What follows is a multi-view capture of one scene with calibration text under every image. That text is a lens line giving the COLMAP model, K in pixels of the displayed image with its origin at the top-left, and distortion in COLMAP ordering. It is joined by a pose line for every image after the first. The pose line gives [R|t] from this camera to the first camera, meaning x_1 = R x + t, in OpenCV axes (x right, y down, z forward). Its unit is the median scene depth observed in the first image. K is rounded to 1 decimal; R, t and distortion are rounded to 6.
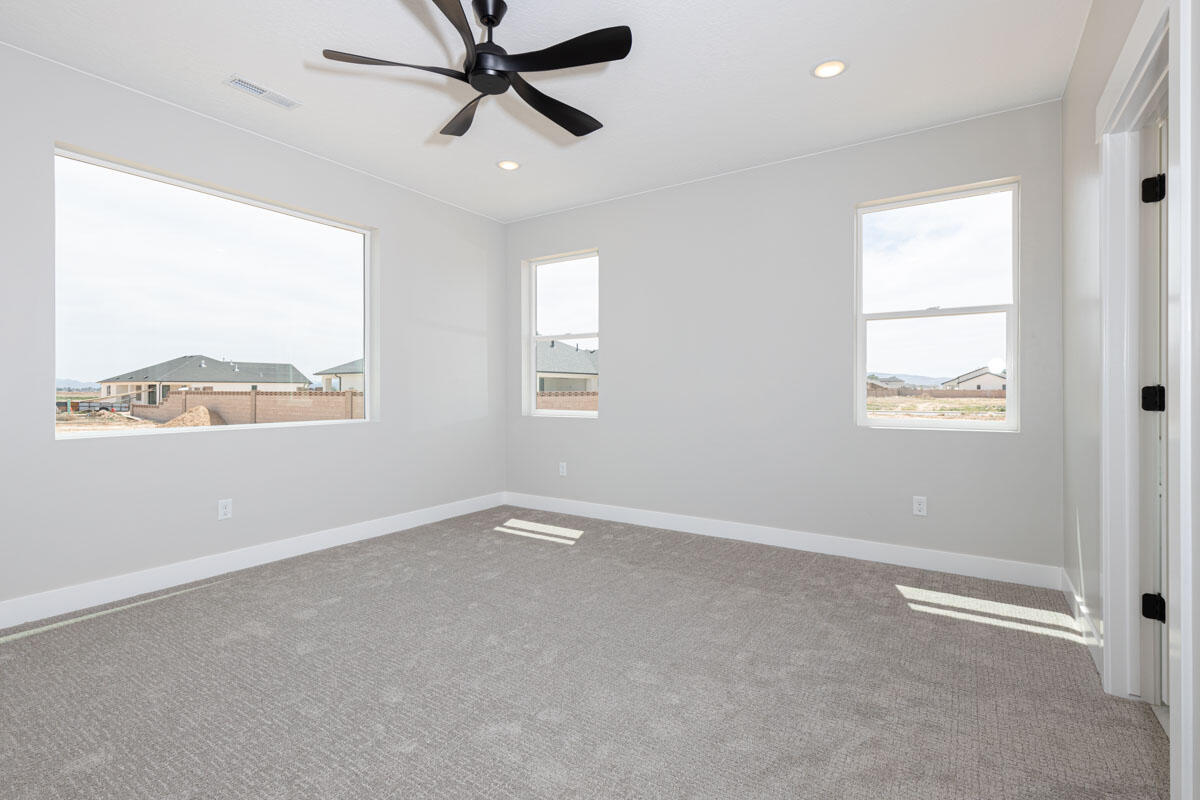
lens RADIAL K [[555.9, 0, 600.0], [0, 555.9, 400.0], [0, 0, 1]] dist [-0.048649, -0.000074]
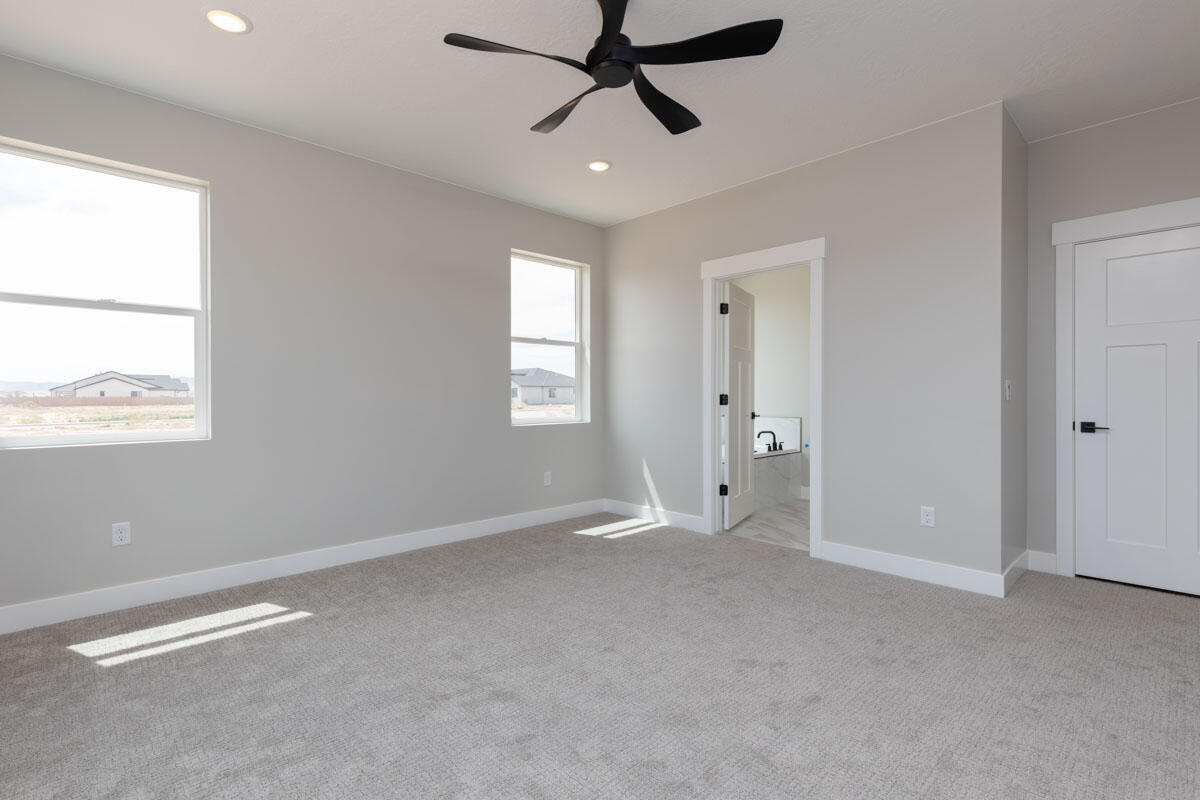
lens RADIAL K [[563.6, 0, 600.0], [0, 563.6, 400.0], [0, 0, 1]] dist [0.030321, 0.000085]
pose [[0.203287, -0.005741, 0.979102, -0.110184], [0.019129, 0.999815, 0.001890, -0.001151], [-0.978932, 0.018345, 0.203360, 0.077909]]
